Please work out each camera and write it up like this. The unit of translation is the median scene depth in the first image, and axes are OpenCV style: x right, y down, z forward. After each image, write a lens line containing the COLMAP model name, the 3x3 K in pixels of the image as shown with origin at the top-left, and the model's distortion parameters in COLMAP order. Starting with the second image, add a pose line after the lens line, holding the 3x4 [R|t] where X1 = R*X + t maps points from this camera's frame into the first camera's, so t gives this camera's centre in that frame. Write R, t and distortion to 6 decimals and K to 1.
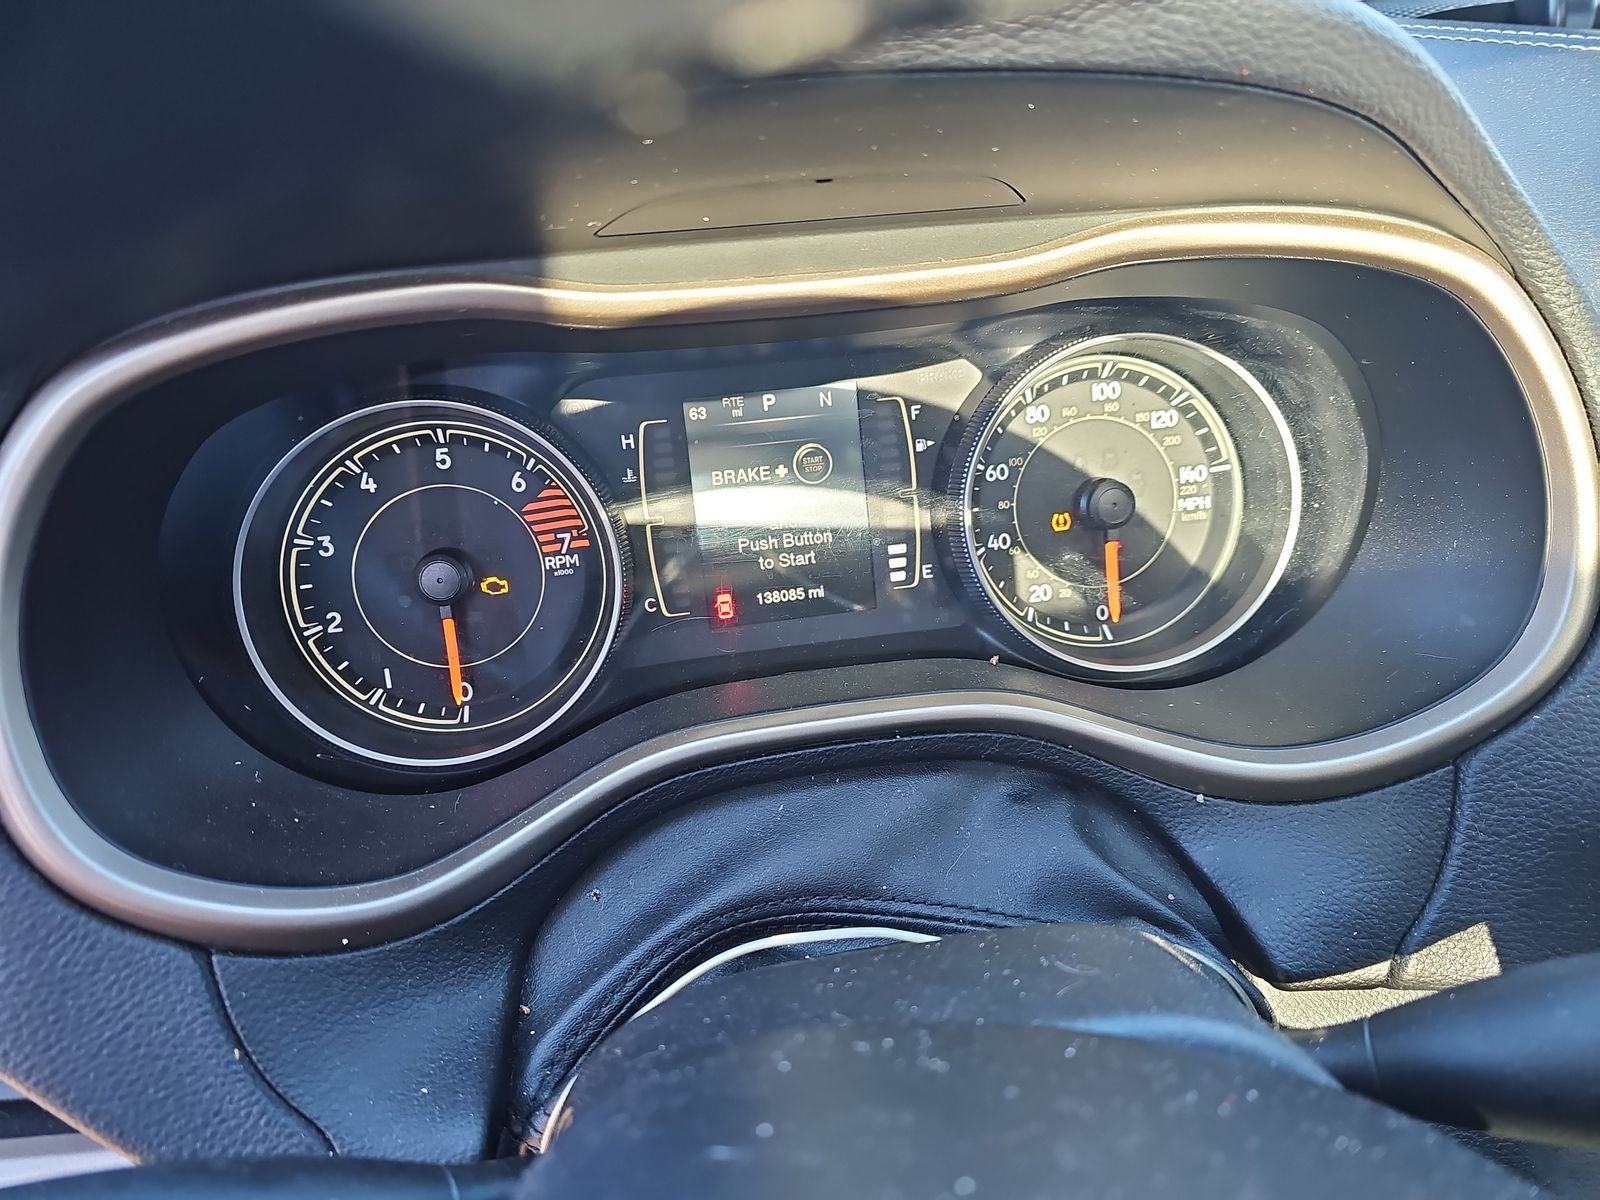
lens RADIAL K [[1054.2, 0, 794.2], [0, 1054.2, 594.8], [0, 0, 1]] dist [0.025909, -0.025953]
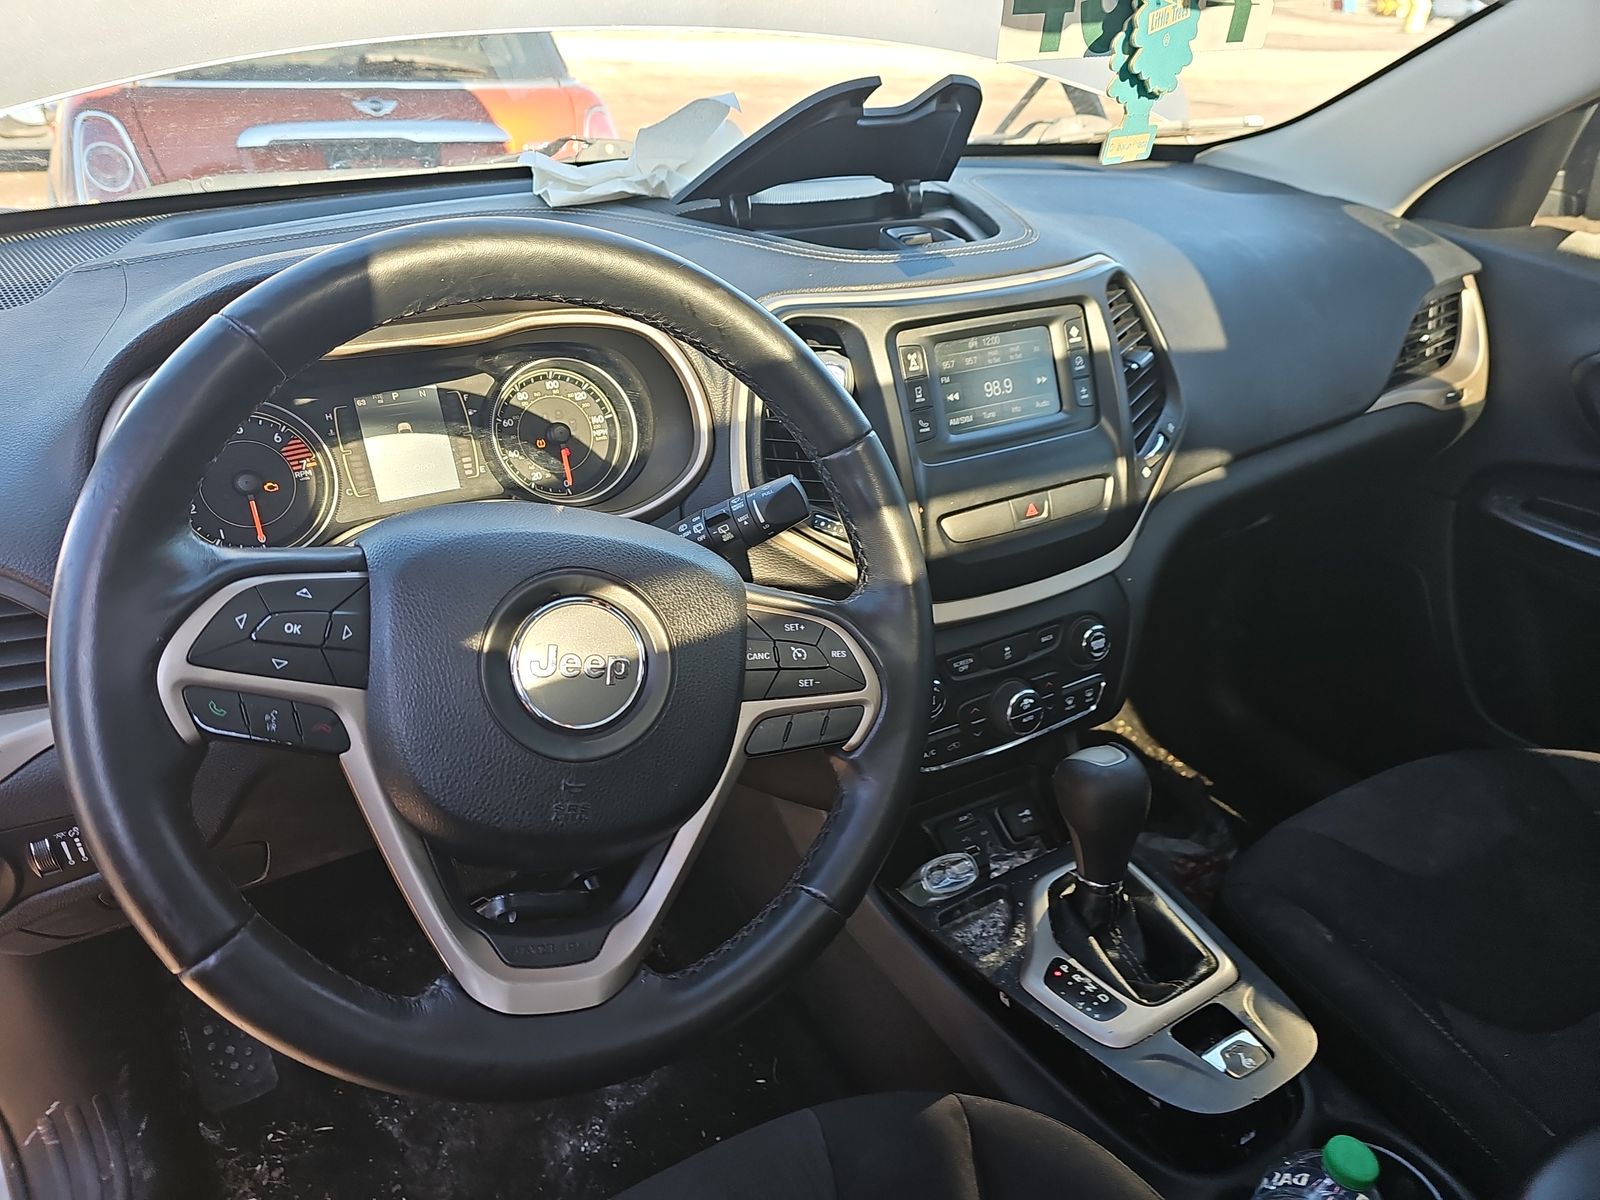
lens RADIAL K [[1054.2, 0, 793.5], [0, 1054.2, 597.3], [0, 0, 1]] dist [0.025909, -0.025953]
pose [[0.926557, -0.123742, 0.355218, -0.089701], [0.140030, 0.989937, -0.020408, 0.388974], [-0.349118, 0.068650, 0.934561, -1.304399]]
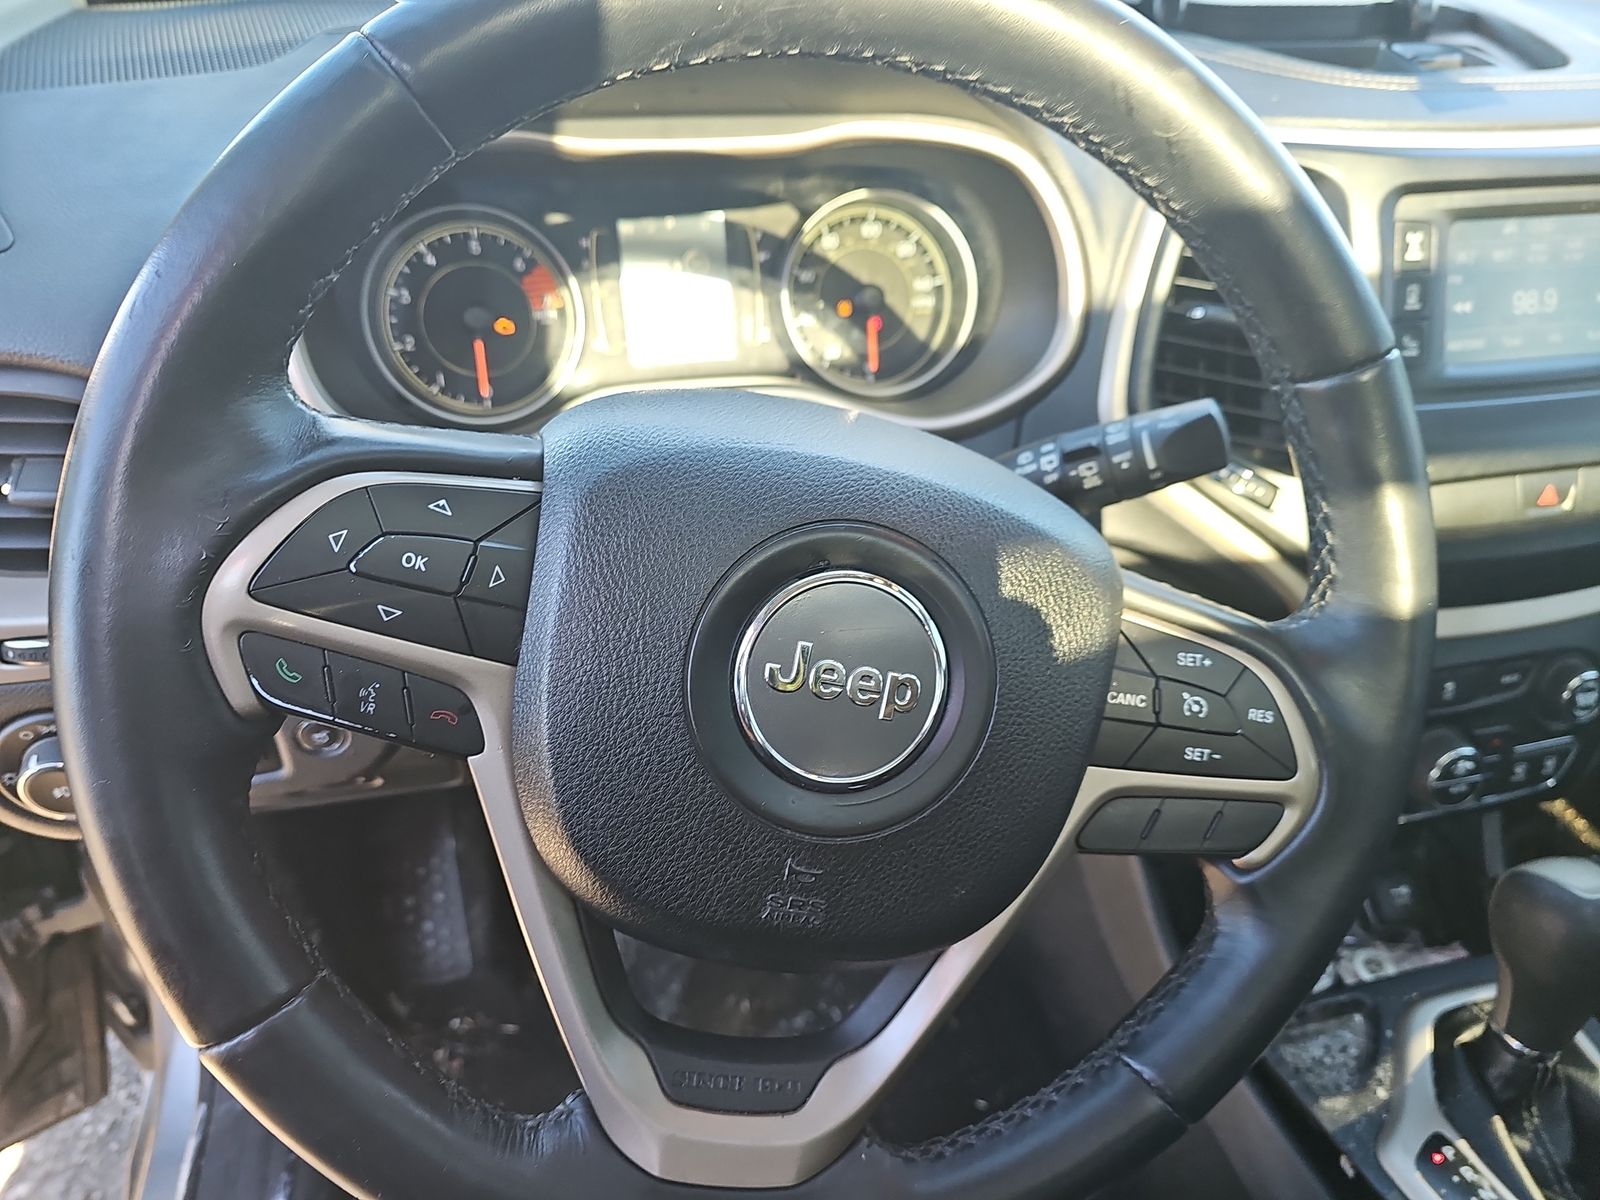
lens RADIAL K [[1054.2, 0, 801.0], [0, 1054.2, 600.3], [0, 0, 1]] dist [0.025909, -0.025953]
pose [[0.993999, 0.011532, 0.108782, 0.006364], [-0.019944, 0.996866, 0.076559, 0.276829], [-0.107559, -0.078269, 0.991113, -0.726455]]
